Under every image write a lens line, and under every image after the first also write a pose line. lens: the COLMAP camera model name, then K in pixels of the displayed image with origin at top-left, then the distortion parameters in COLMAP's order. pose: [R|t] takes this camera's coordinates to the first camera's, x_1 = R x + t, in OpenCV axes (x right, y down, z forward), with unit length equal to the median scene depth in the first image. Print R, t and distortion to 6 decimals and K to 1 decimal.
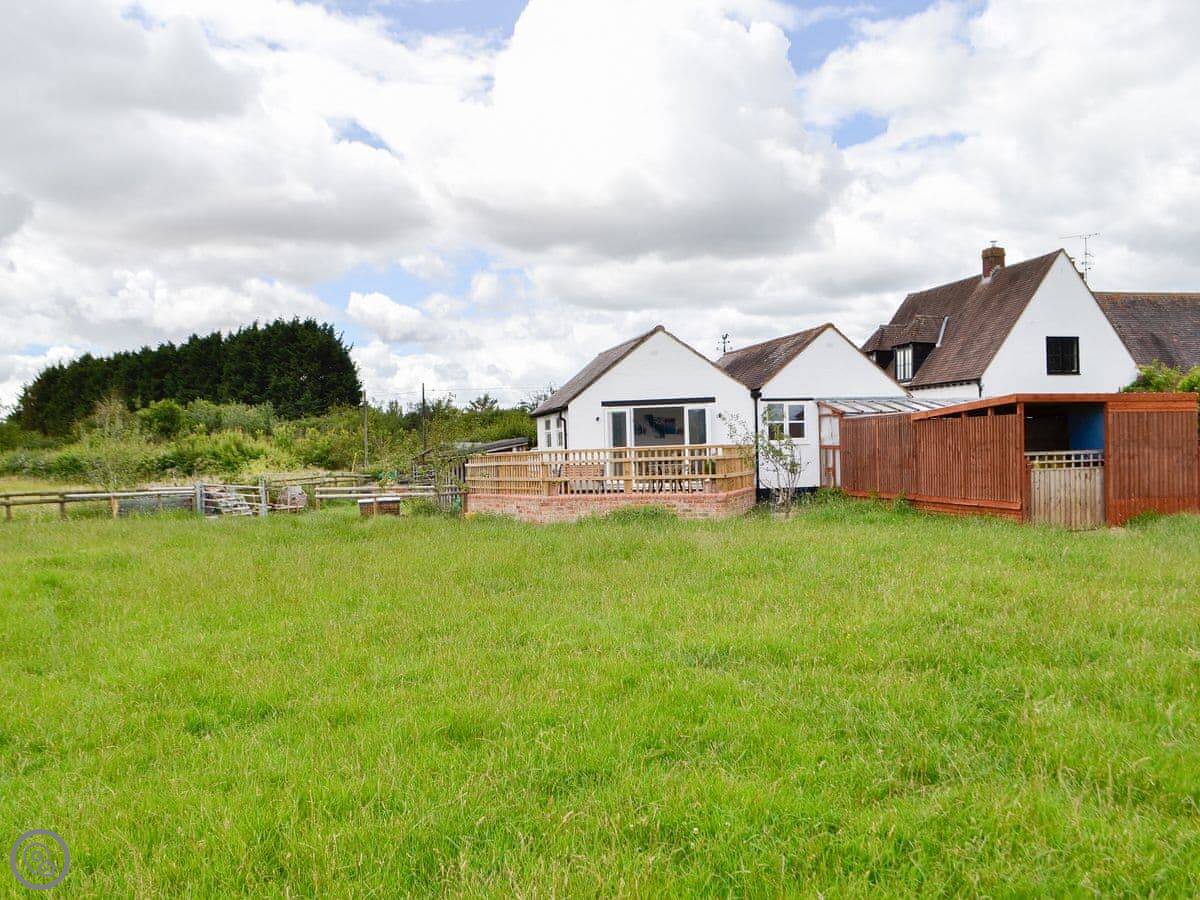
lens RADIAL K [[1122.7, 0, 600.0], [0, 1122.7, 450.0], [0, 0, 1]] dist [-0.084131, -0.003170]
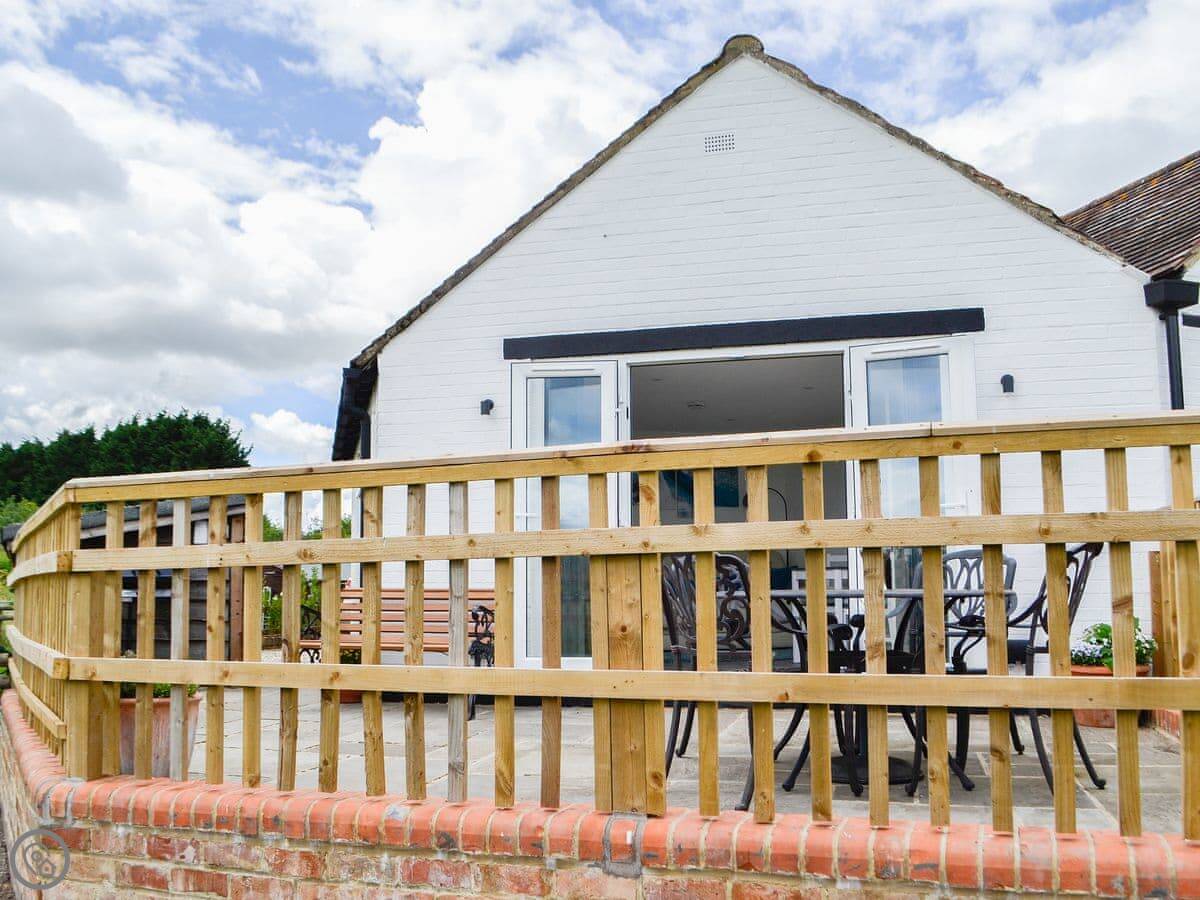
lens RADIAL K [[1122.7, 0, 600.0], [0, 1122.7, 450.0], [0, 0, 1]] dist [-0.084131, -0.003170]
pose [[0.998894, 0.025675, 0.039395, 0.003188], [-0.020711, 0.992363, -0.121603, 0.002825], [-0.042216, 0.120653, 0.991797, 0.176603]]
